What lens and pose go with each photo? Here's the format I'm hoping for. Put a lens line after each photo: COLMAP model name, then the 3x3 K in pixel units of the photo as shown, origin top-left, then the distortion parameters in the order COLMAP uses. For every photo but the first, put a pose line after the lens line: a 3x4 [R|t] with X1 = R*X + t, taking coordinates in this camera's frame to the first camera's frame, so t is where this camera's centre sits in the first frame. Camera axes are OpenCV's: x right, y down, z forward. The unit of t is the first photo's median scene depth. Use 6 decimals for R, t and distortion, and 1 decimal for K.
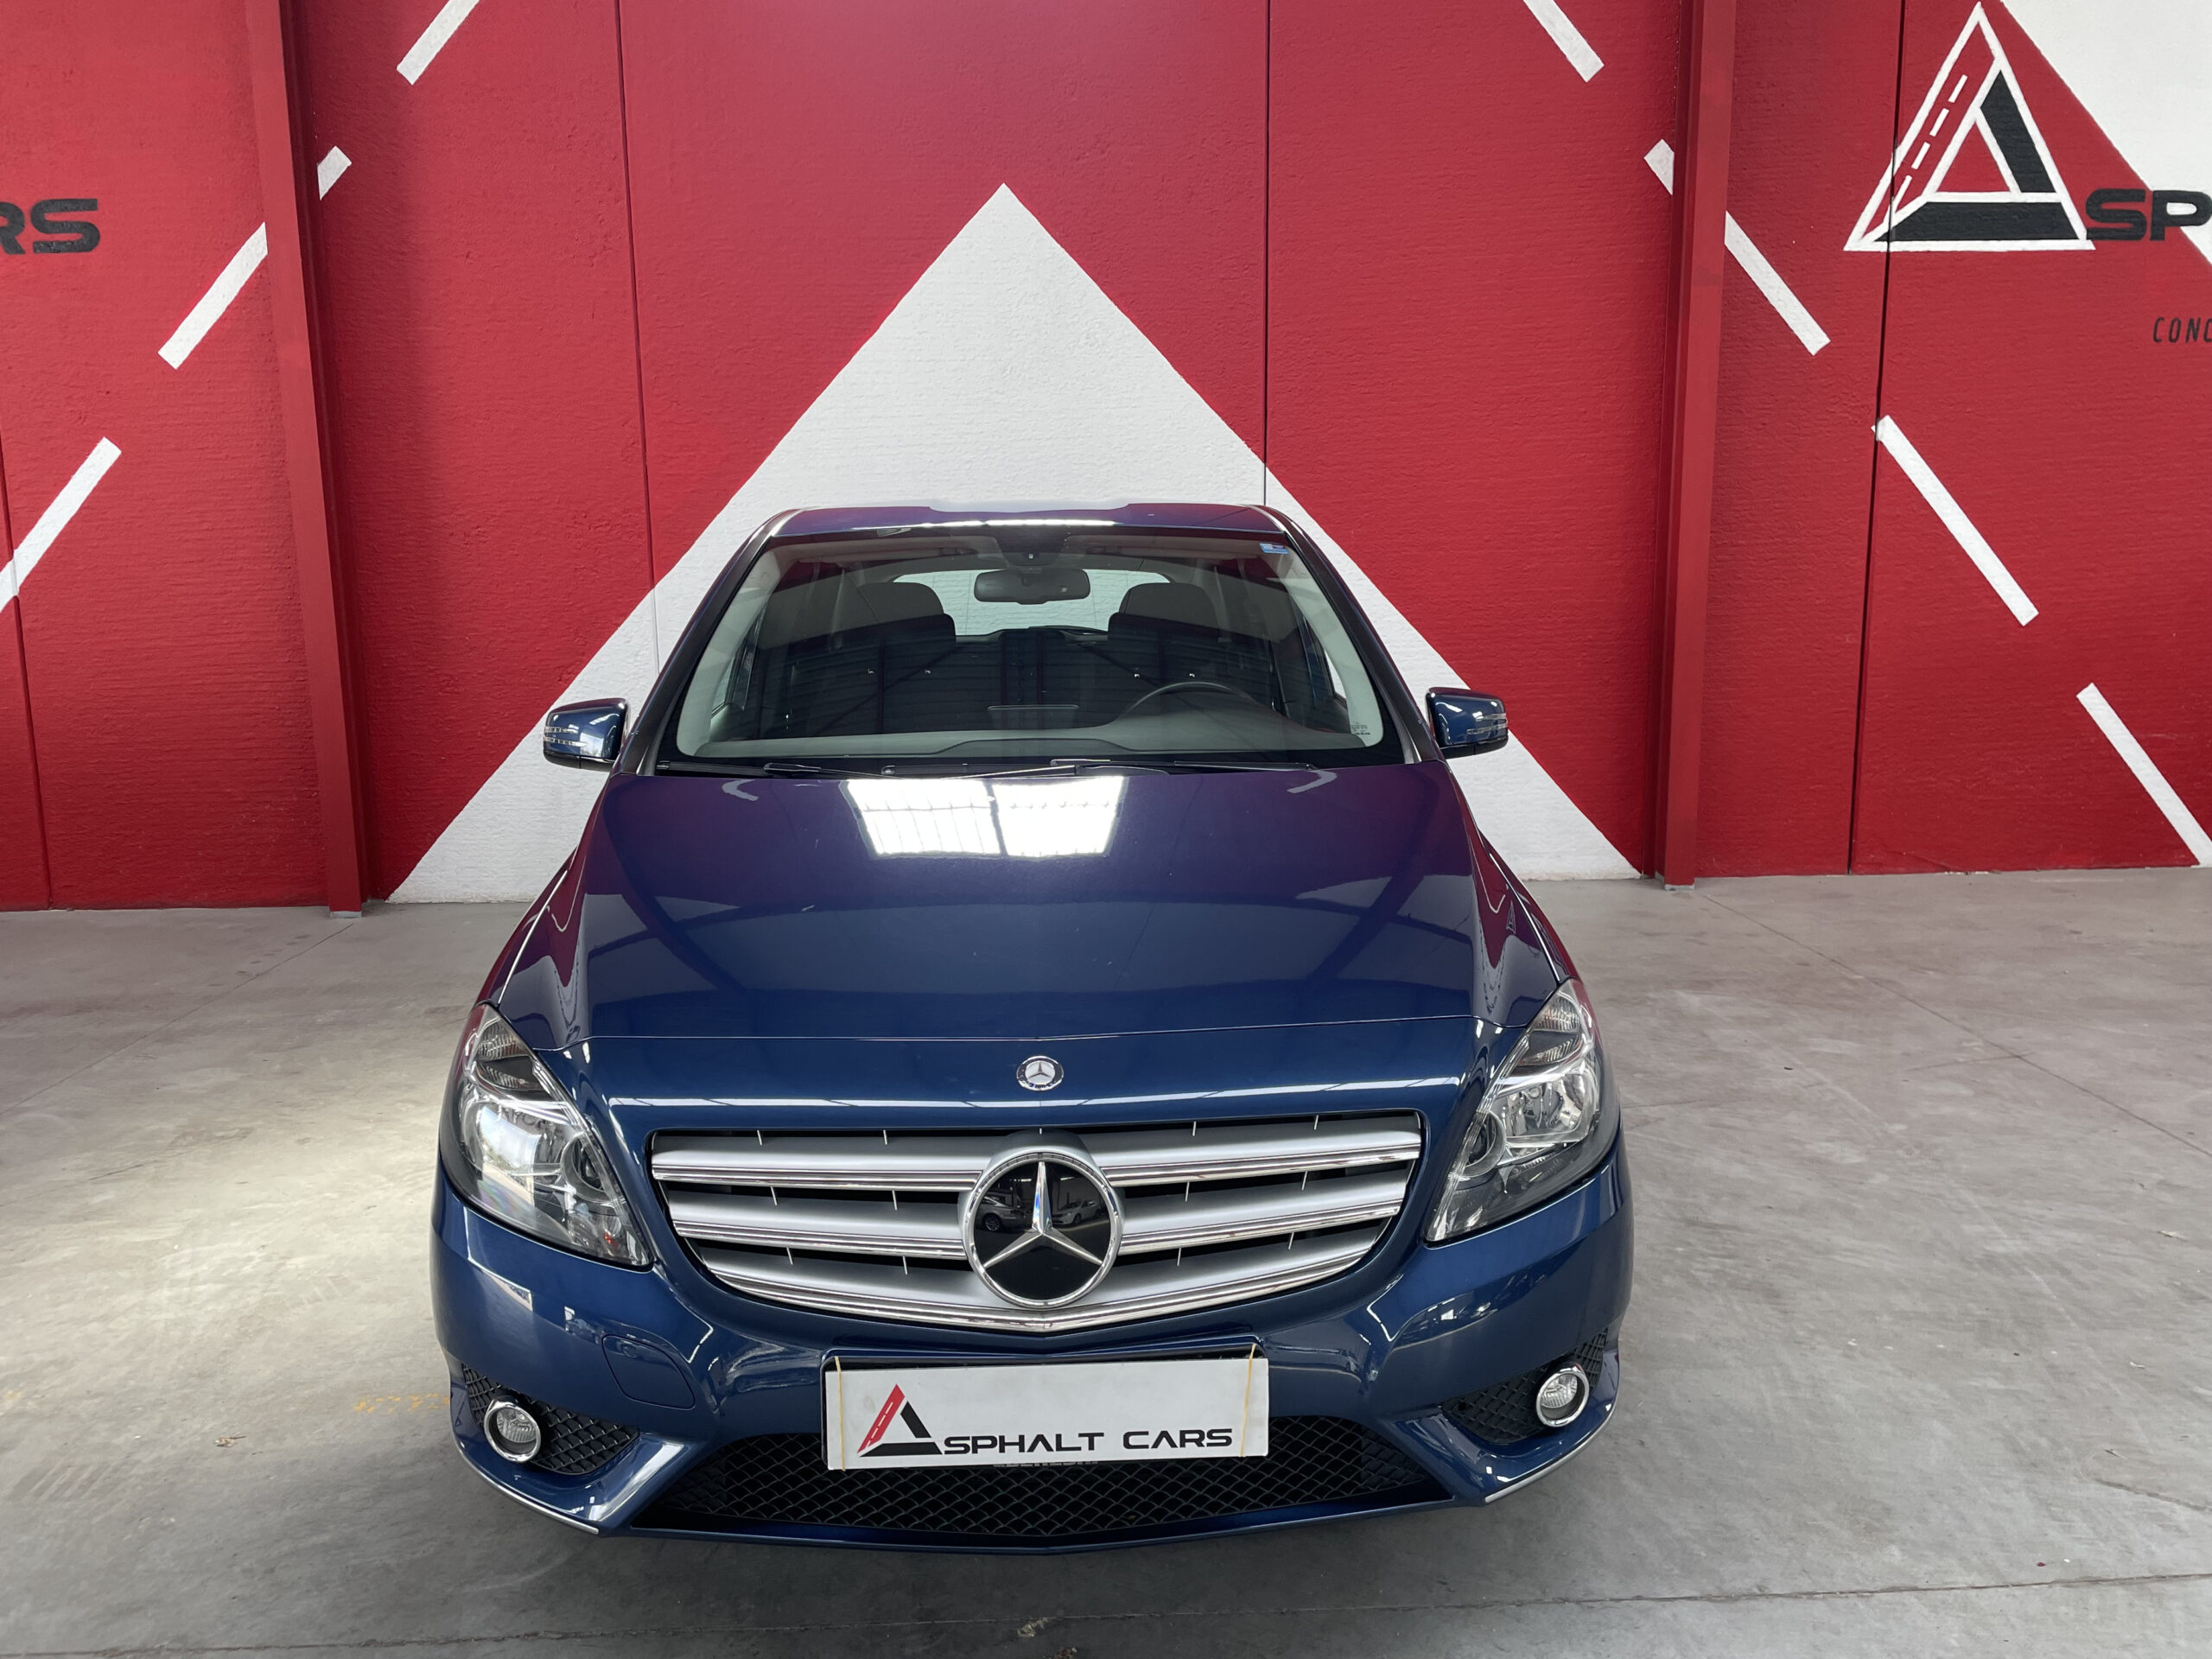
lens RADIAL K [[1659.4, 0, 1100.3], [0, 1659.4, 822.2], [0, 0, 1]] dist [0.088215, -0.114064]
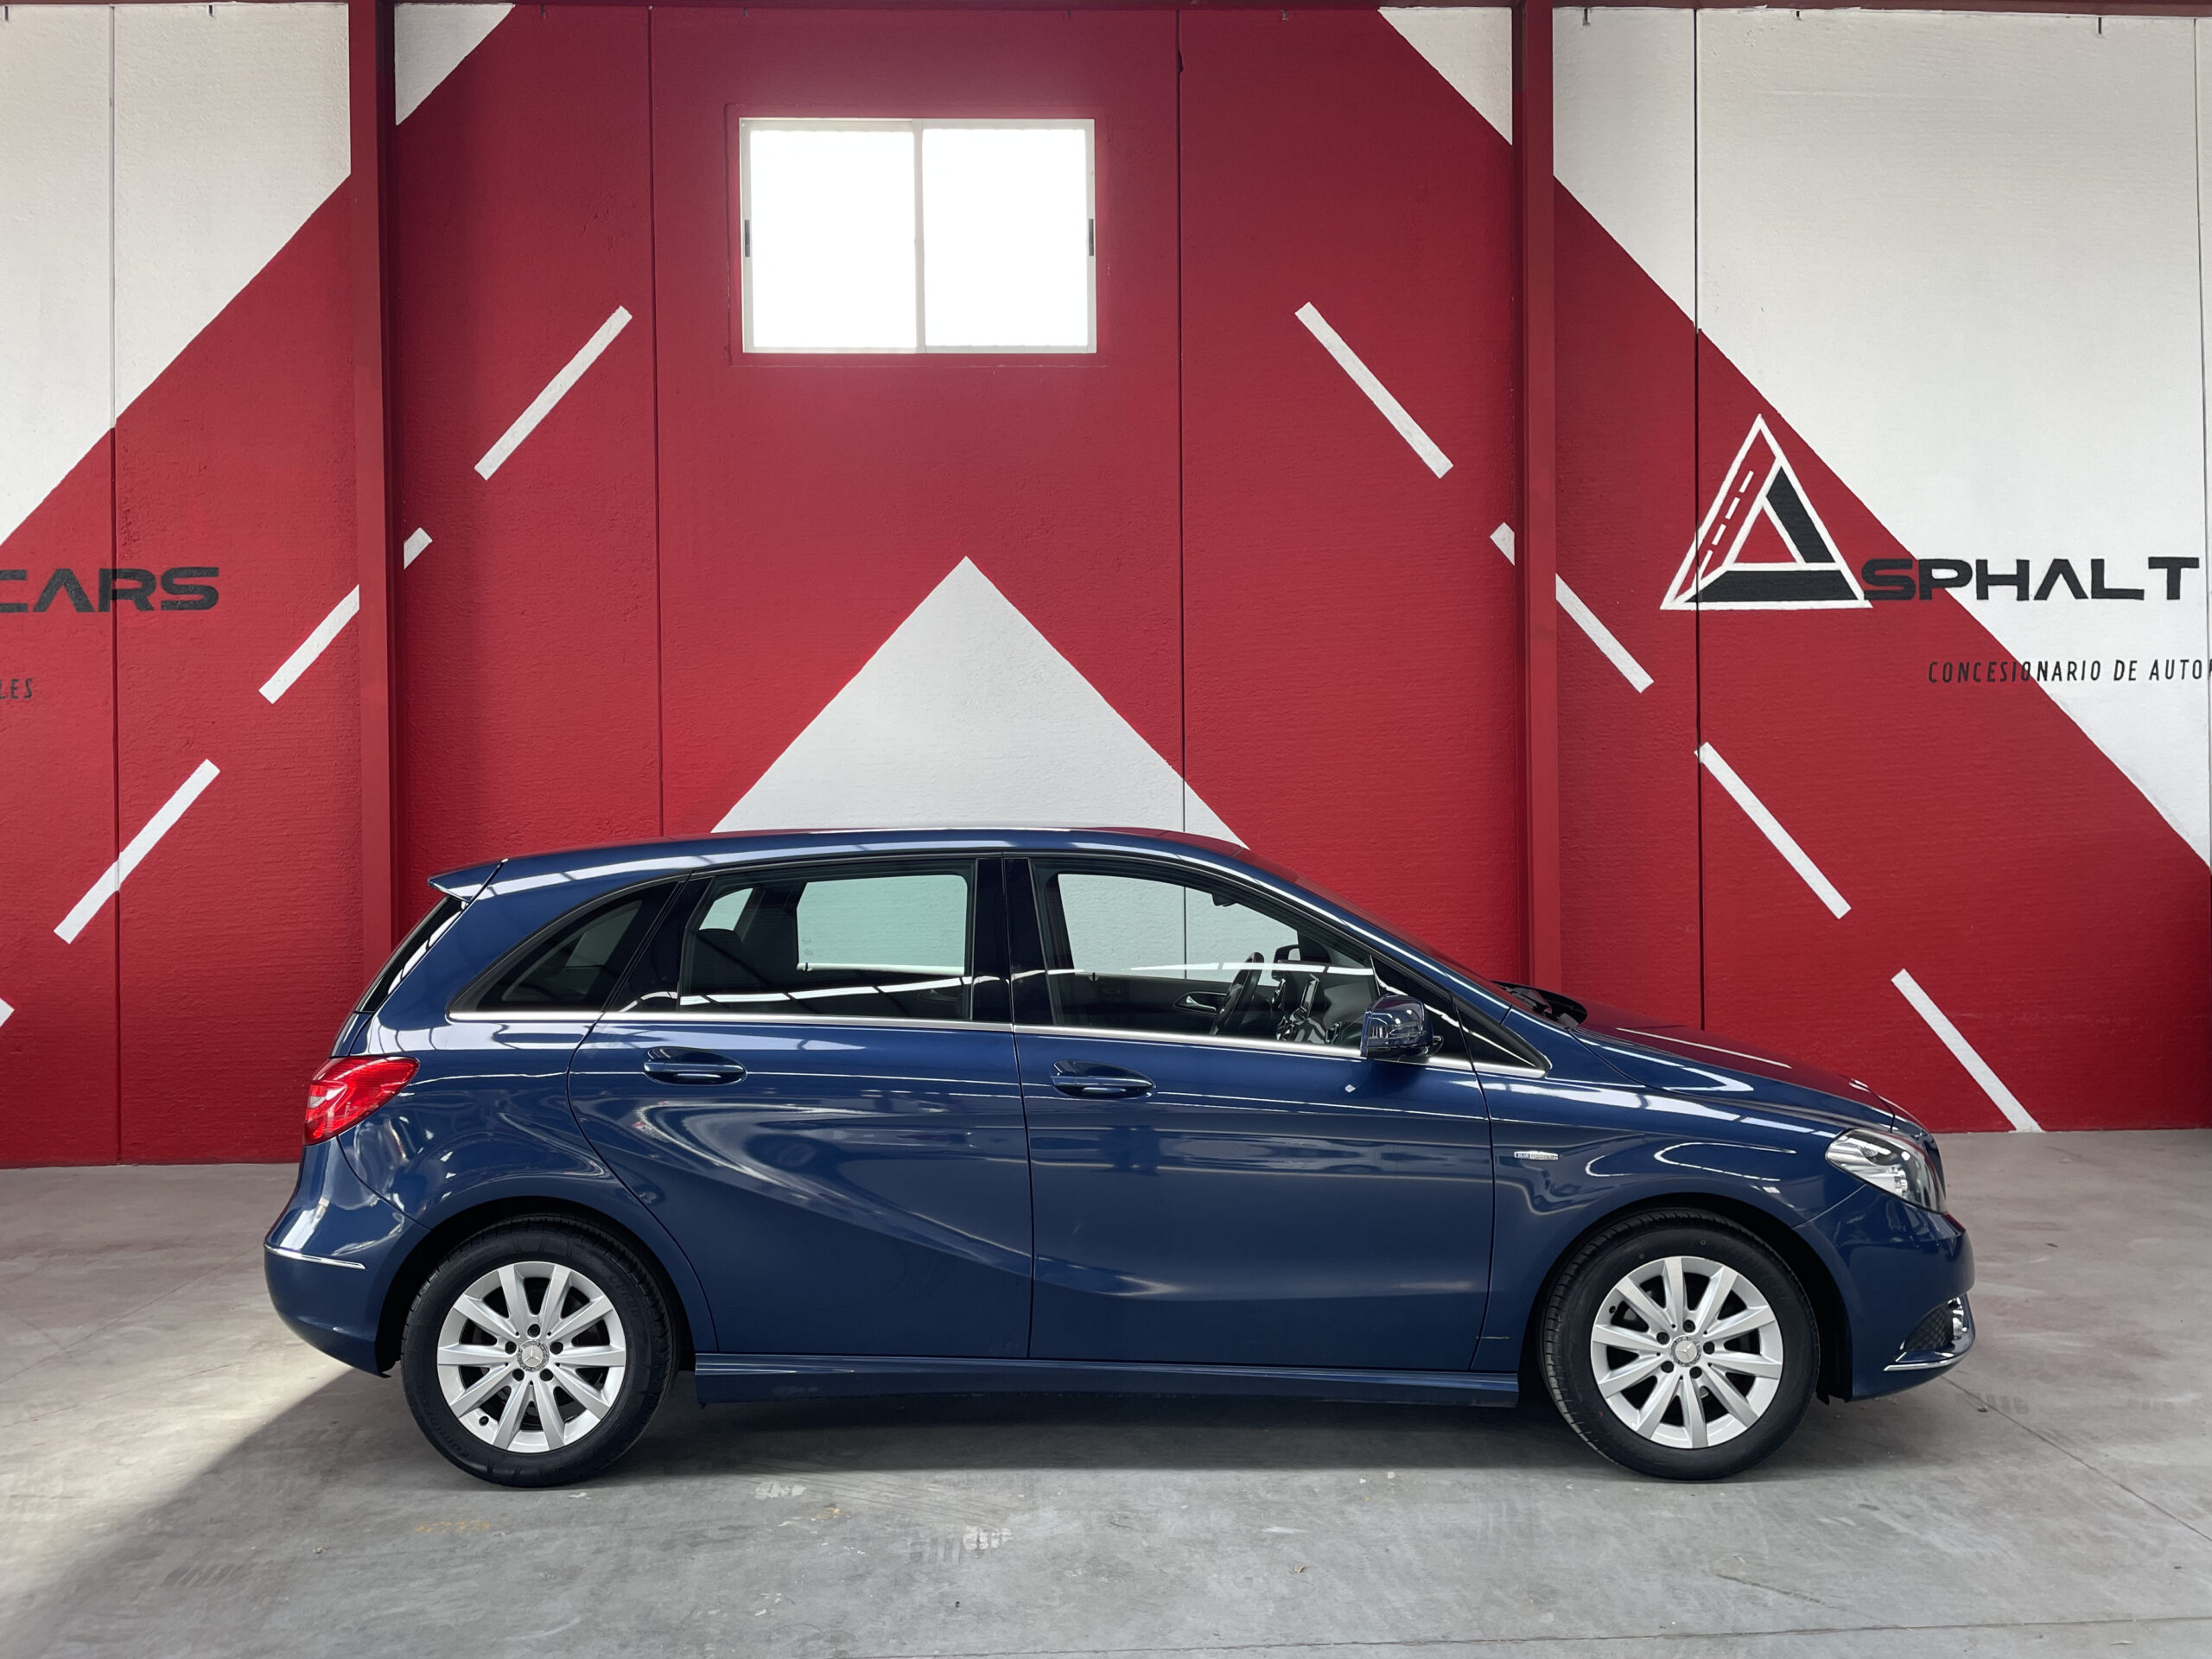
lens RADIAL K [[1650.2, 0, 1084.8], [0, 1650.2, 823.5], [0, 0, 1]] dist [0.089674, -0.113867]
pose [[0.999989, 0.001797, -0.004239, 0.035076], [-0.002458, 0.986876, -0.161462, 0.006460], [0.003893, 0.161470, 0.986870, -0.159936]]
